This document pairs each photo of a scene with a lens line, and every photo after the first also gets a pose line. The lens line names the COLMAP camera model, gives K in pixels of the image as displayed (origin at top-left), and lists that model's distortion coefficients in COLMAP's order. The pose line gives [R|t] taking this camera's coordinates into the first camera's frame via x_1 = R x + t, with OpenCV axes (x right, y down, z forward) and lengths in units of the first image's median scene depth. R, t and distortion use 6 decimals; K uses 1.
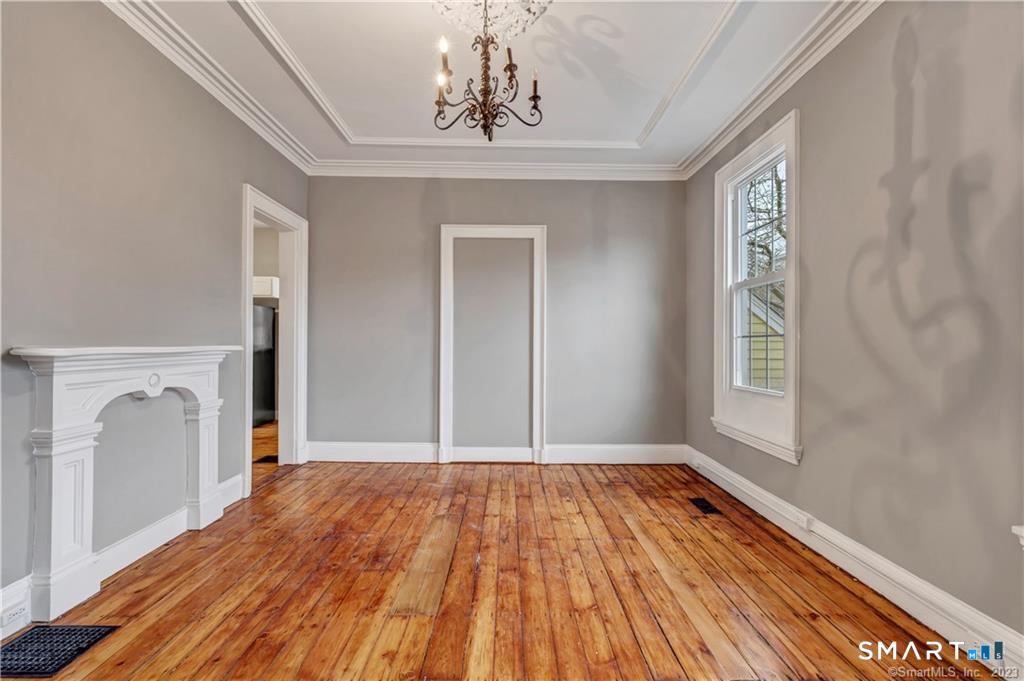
lens RADIAL K [[471.2, 0, 507.4], [0, 471.2, 340.0], [0, 0, 1]] dist [0.004957, 0.000199]
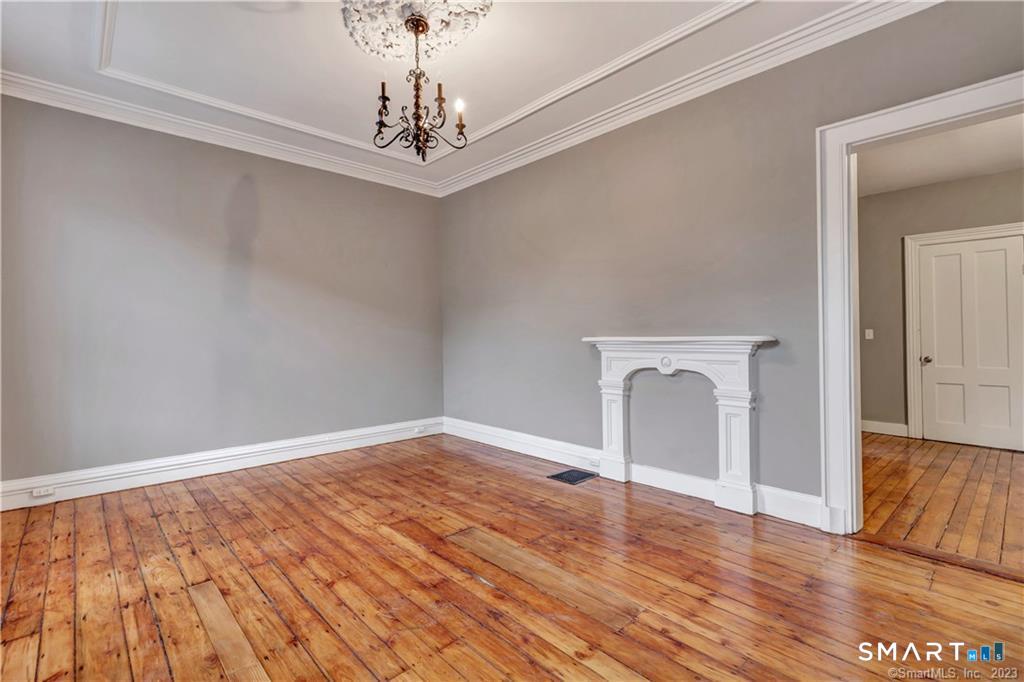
lens RADIAL K [[471.2, 0, 505.6], [0, 471.2, 338.2], [0, 0, 1]] dist [0.004957, 0.000199]
pose [[-0.737376, 0.003564, -0.675473, 0.562780], [0.008285, 0.999959, -0.003769, 0.021627], [0.675432, -0.008376, -0.737375, 1.899870]]
